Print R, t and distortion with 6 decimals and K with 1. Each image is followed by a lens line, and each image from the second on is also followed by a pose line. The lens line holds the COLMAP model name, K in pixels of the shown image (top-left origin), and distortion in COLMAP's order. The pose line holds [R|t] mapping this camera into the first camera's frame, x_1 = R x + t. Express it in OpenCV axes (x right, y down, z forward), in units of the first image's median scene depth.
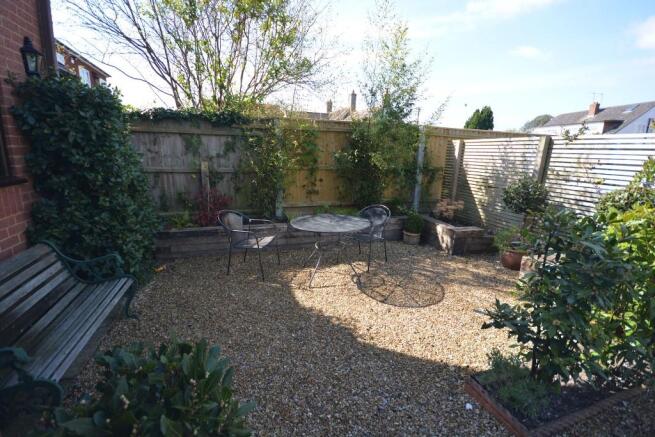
lens RADIAL K [[287.9, 0, 326.3], [0, 287.9, 217.5], [0, 0, 1]] dist [-0.001359, 0.000022]
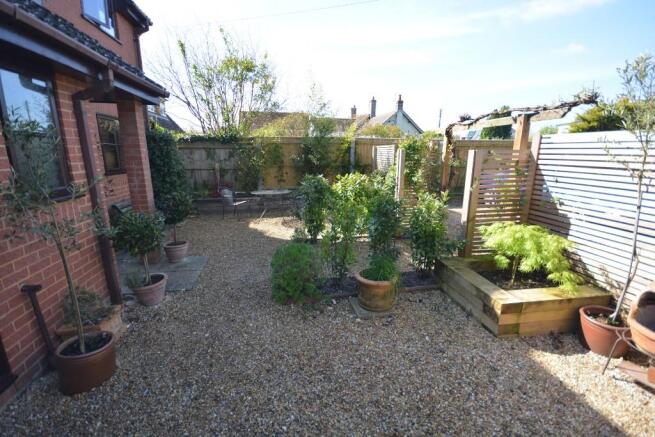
lens RADIAL K [[287.9, 0, 328.0], [0, 287.9, 219.3], [0, 0, 1]] dist [-0.001359, 0.000022]
pose [[0.991696, 0.003874, -0.128545, 0.490965], [-0.004217, 0.999988, -0.002398, 0.155490], [0.128534, 0.002920, 0.991701, -0.686262]]
